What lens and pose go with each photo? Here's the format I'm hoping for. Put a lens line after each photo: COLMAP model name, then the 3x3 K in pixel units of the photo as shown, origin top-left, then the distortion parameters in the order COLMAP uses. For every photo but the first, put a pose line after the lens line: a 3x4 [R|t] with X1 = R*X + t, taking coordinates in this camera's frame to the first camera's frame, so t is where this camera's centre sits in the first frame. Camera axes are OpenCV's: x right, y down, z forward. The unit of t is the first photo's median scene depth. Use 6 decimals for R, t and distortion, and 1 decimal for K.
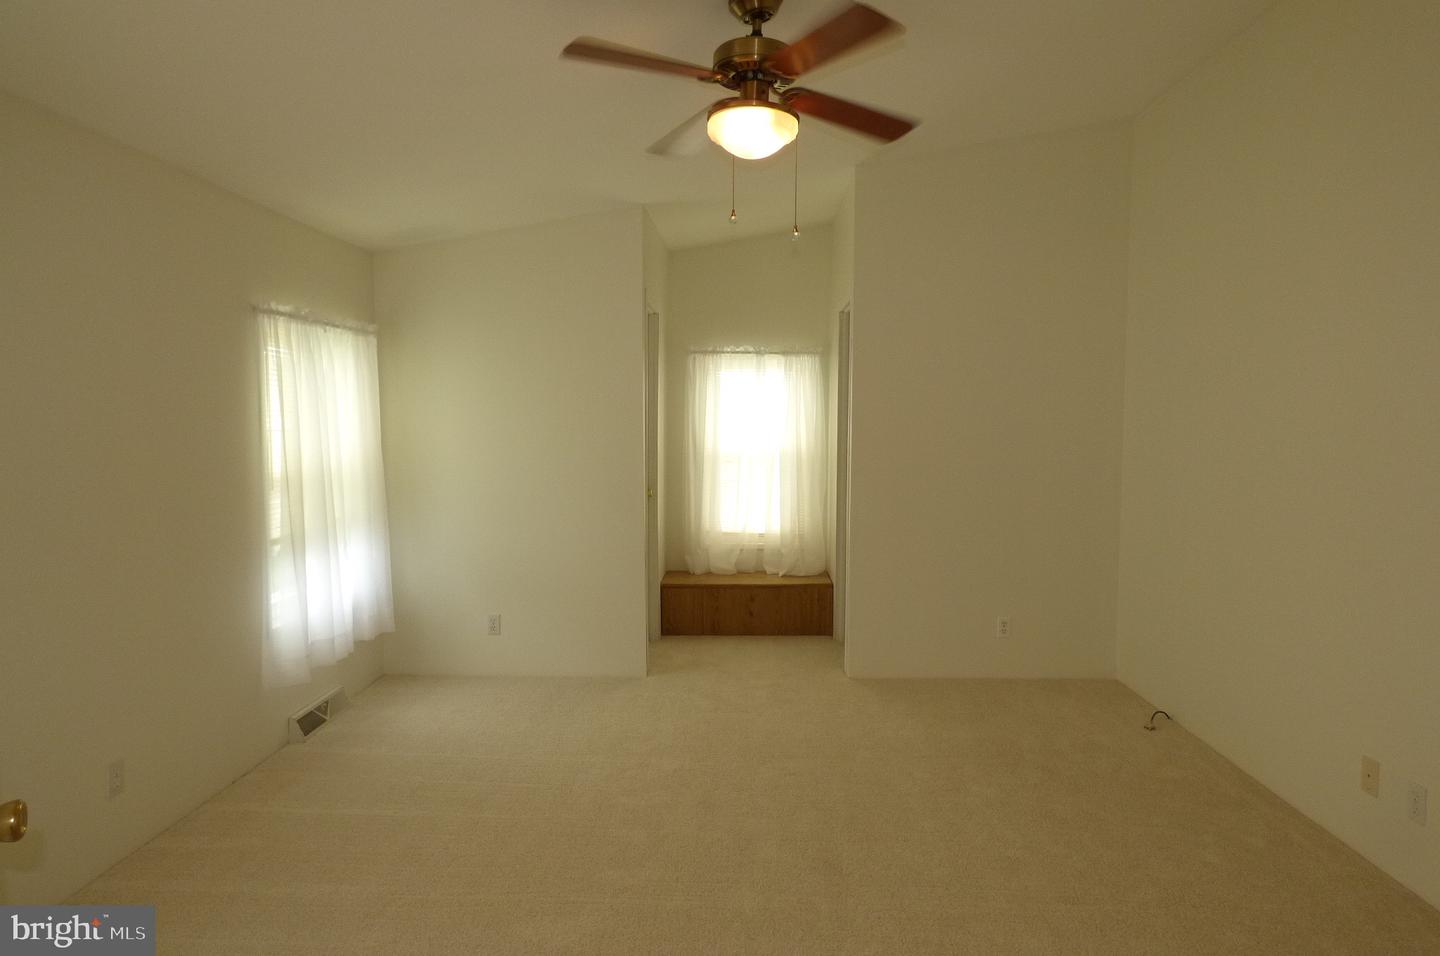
lens RADIAL K [[849.7, 0, 719.3], [0, 849.7, 464.4], [0, 0, 1]] dist [0.067154, 0.000666]
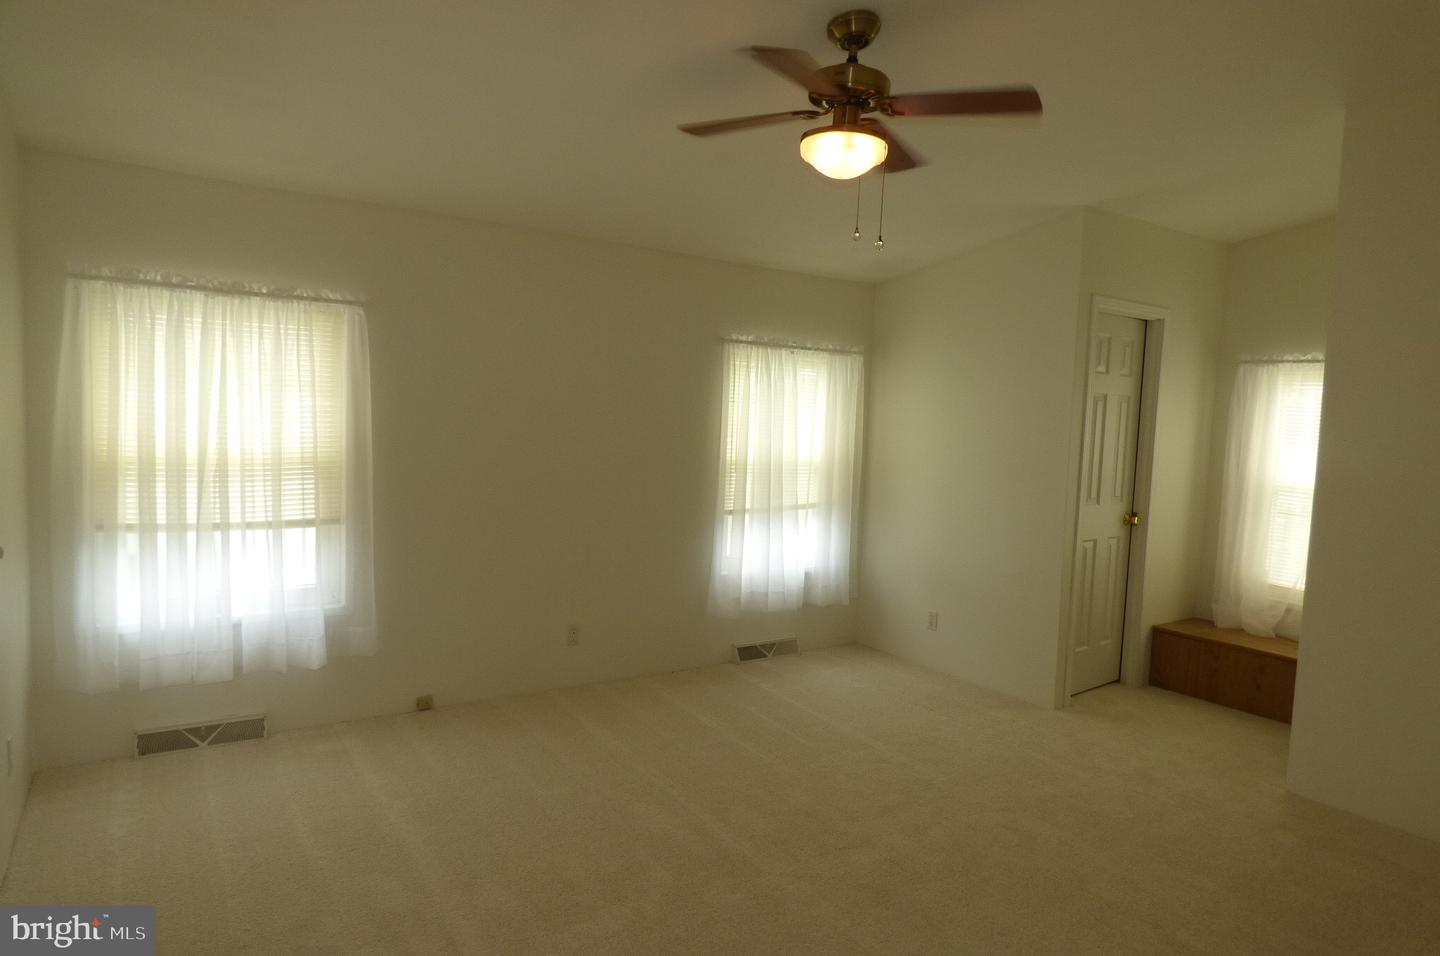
lens RADIAL K [[835.9, 0, 711.9], [0, 835.9, 473.4], [0, 0, 1]] dist [-0.034859, -0.000491]
pose [[0.621874, 0.081664, -0.778848, 0.406034], [-0.085119, 0.995704, 0.036438, -0.012425], [0.778478, 0.043635, 0.626154, 0.137731]]
